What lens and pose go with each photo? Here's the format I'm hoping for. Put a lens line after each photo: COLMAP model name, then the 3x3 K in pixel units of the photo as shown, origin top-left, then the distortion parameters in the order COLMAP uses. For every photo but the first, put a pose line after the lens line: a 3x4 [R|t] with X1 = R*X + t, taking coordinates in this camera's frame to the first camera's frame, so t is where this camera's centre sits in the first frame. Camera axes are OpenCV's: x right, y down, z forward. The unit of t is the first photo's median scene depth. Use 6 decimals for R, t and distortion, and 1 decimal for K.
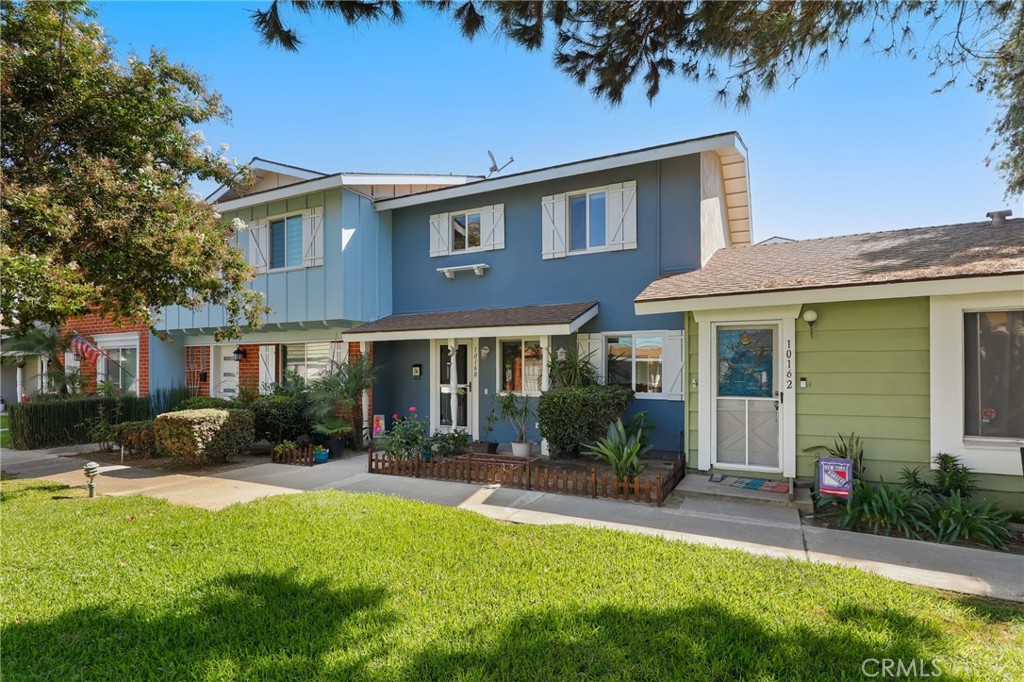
lens RADIAL K [[509.8, 0, 512.5], [0, 509.8, 365.4], [0, 0, 1]] dist [0.000811, -0.000198]
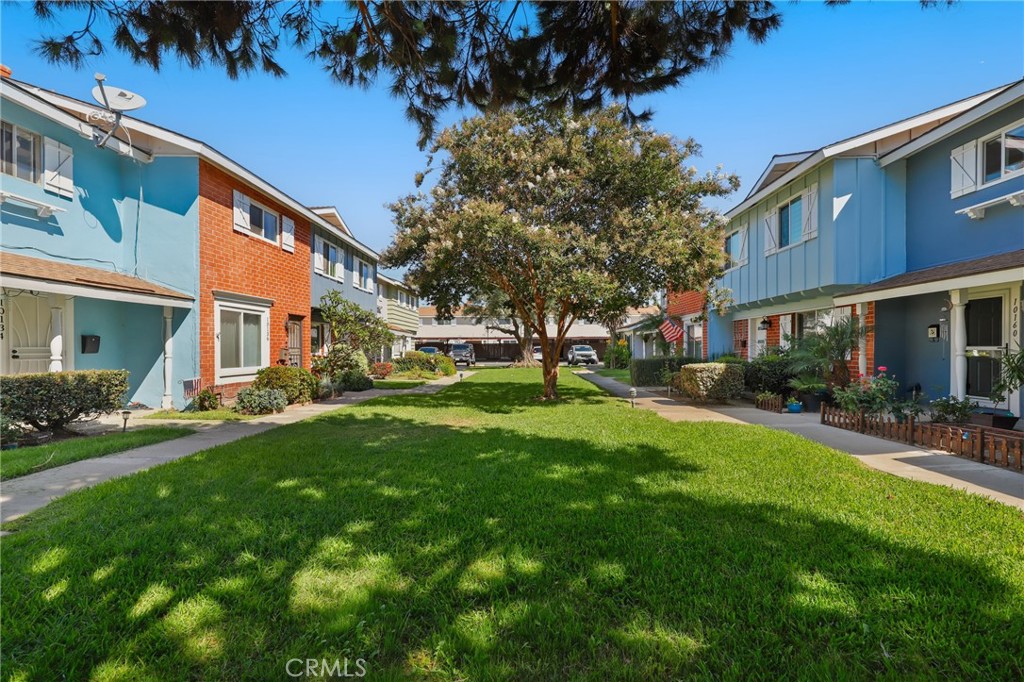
lens RADIAL K [[488.1, 0, 509.9], [0, 488.1, 349.9], [0, 0, 1]] dist [0.003587, -0.000303]
pose [[0.404913, -0.001739, -0.914354, 0.303722], [0.008650, 0.999961, 0.001929, 0.035176], [0.914314, -0.008691, 0.404912, -0.017538]]
